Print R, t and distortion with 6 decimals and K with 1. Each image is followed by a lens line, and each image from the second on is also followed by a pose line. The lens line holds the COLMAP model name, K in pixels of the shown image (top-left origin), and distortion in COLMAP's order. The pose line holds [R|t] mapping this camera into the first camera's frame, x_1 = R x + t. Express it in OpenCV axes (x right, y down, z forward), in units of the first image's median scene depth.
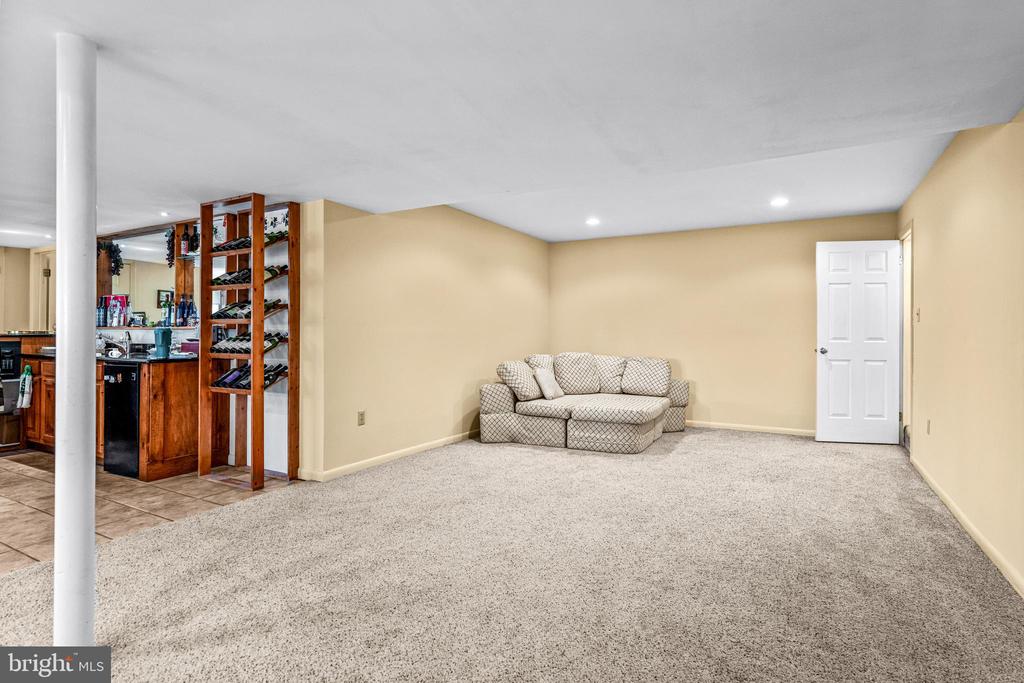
lens RADIAL K [[529.7, 0, 514.1], [0, 529.7, 330.7], [0, 0, 1]] dist [0.001222, -0.000788]
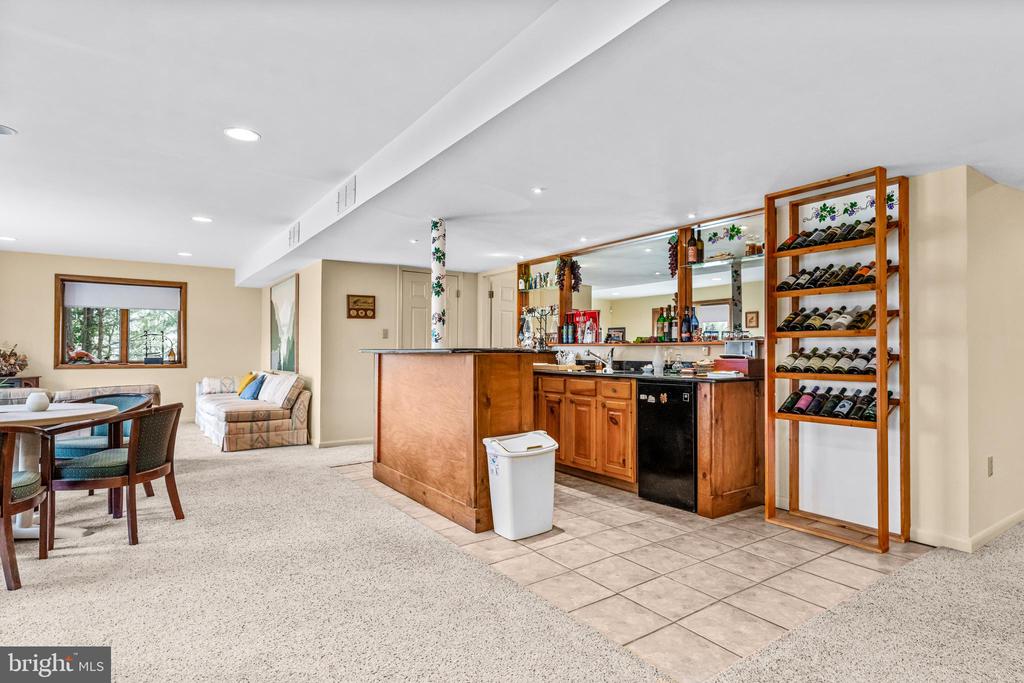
lens RADIAL K [[544.1, 0, 511.1], [0, 544.1, 349.2], [0, 0, 1]] dist [0.005177, 0.000462]
pose [[0.891921, -0.000490, -0.452191, -0.544650], [0.000308, 1.000000, -0.000474, 0.005565], [0.452191, 0.000284, 0.891921, 0.043449]]
